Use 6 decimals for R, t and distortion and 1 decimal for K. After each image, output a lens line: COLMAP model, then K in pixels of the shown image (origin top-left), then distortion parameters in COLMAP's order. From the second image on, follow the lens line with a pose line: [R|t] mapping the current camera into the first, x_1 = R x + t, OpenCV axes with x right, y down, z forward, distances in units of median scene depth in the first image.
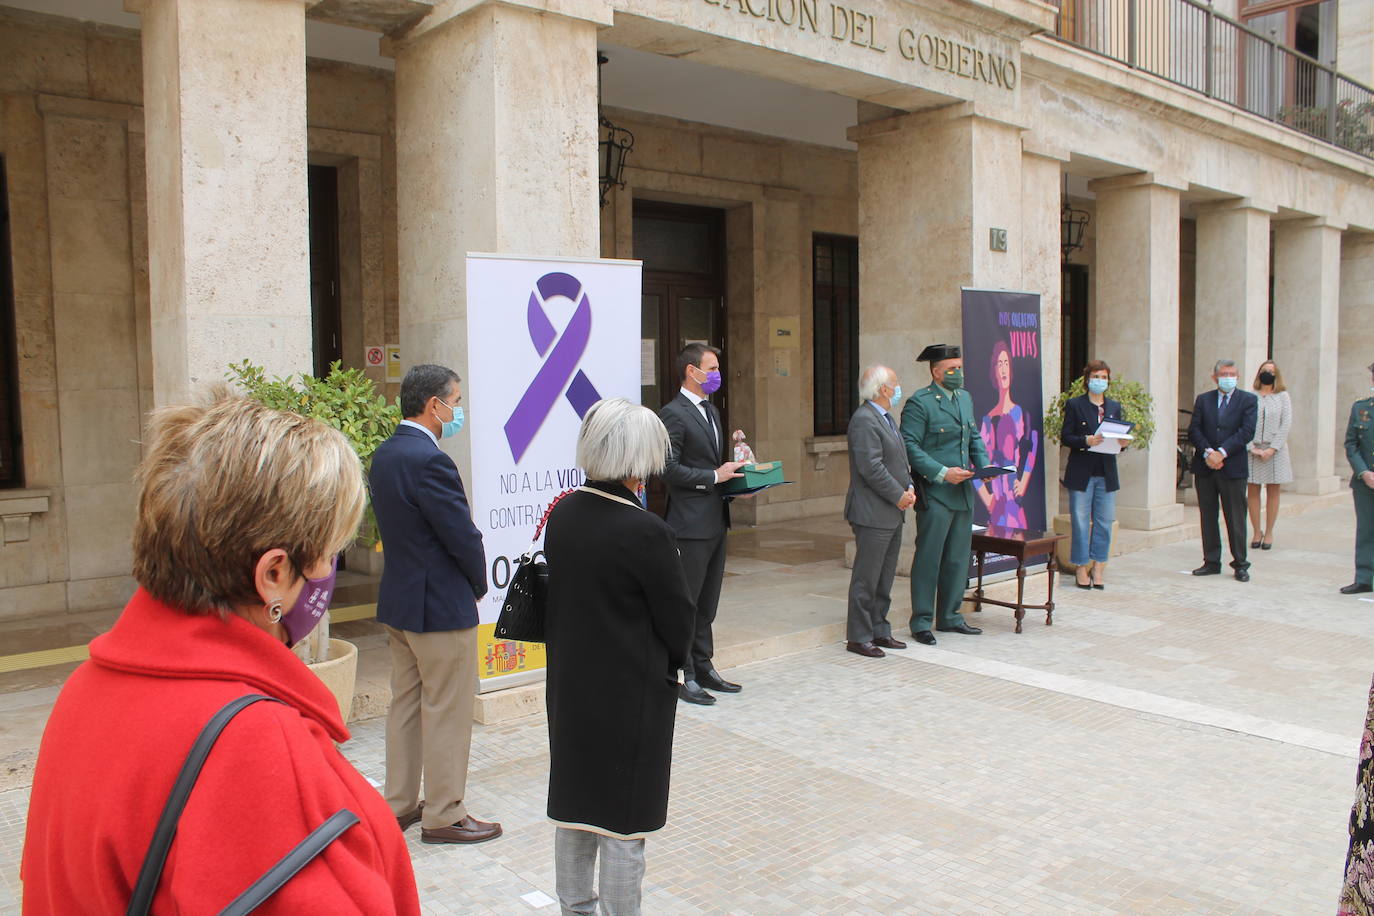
lens RADIAL K [[1130.7, 0, 687.0], [0, 1130.7, 458.0], [0, 0, 1]] dist [-0.162272, 0.122118]
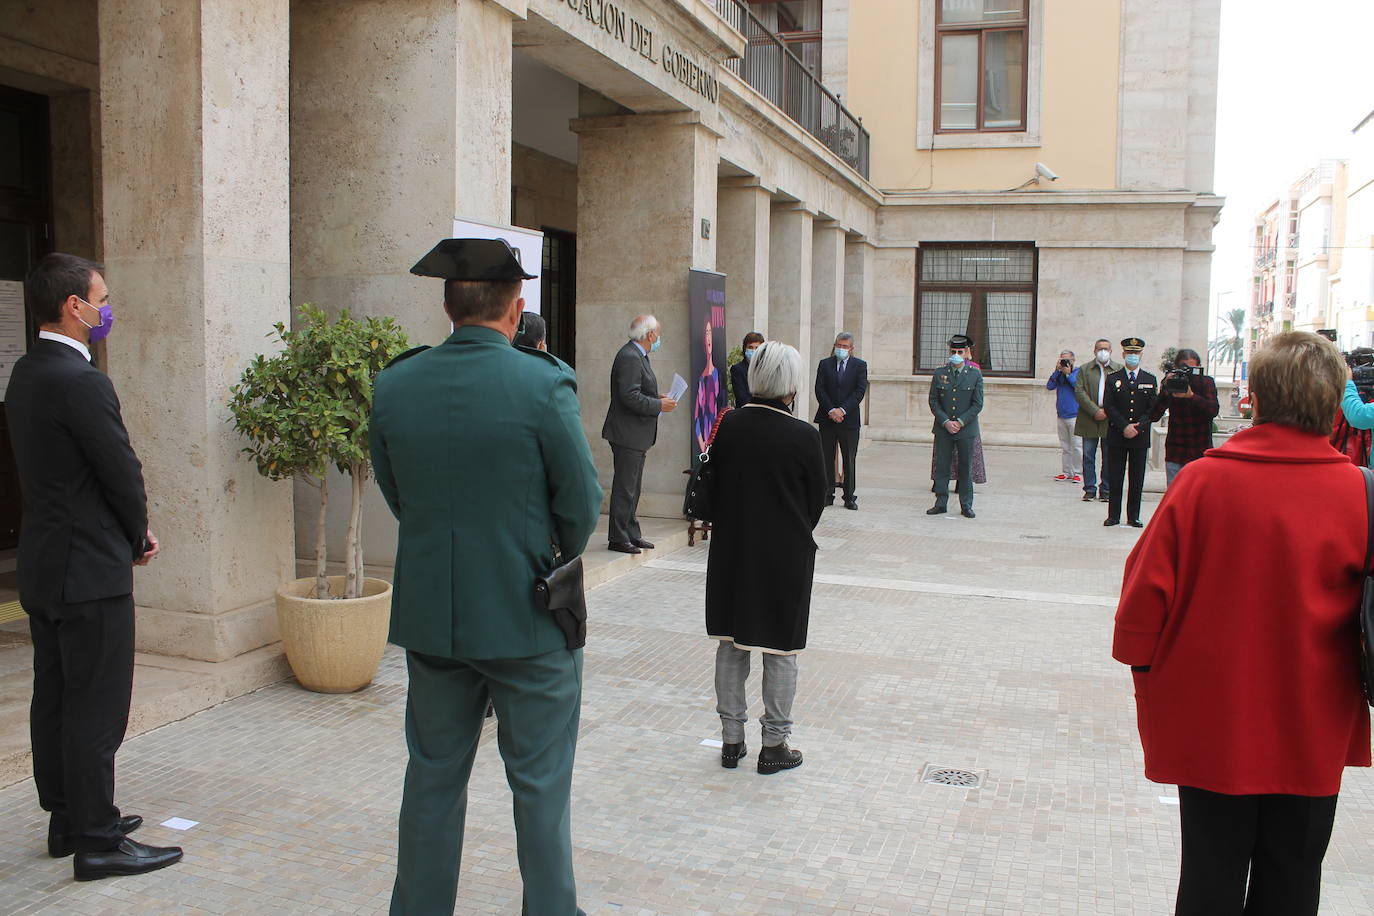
lens RADIAL K [[1148.3, 0, 688.2], [0, 1148.3, 418.7], [0, 0, 1]] dist [-0.135466, 0.129357]
pose [[0.862998, -0.009118, 0.505125, -0.358340], [0.016151, 0.999824, -0.009546, 0.018686], [-0.504949, 0.016396, 0.862994, -0.045199]]
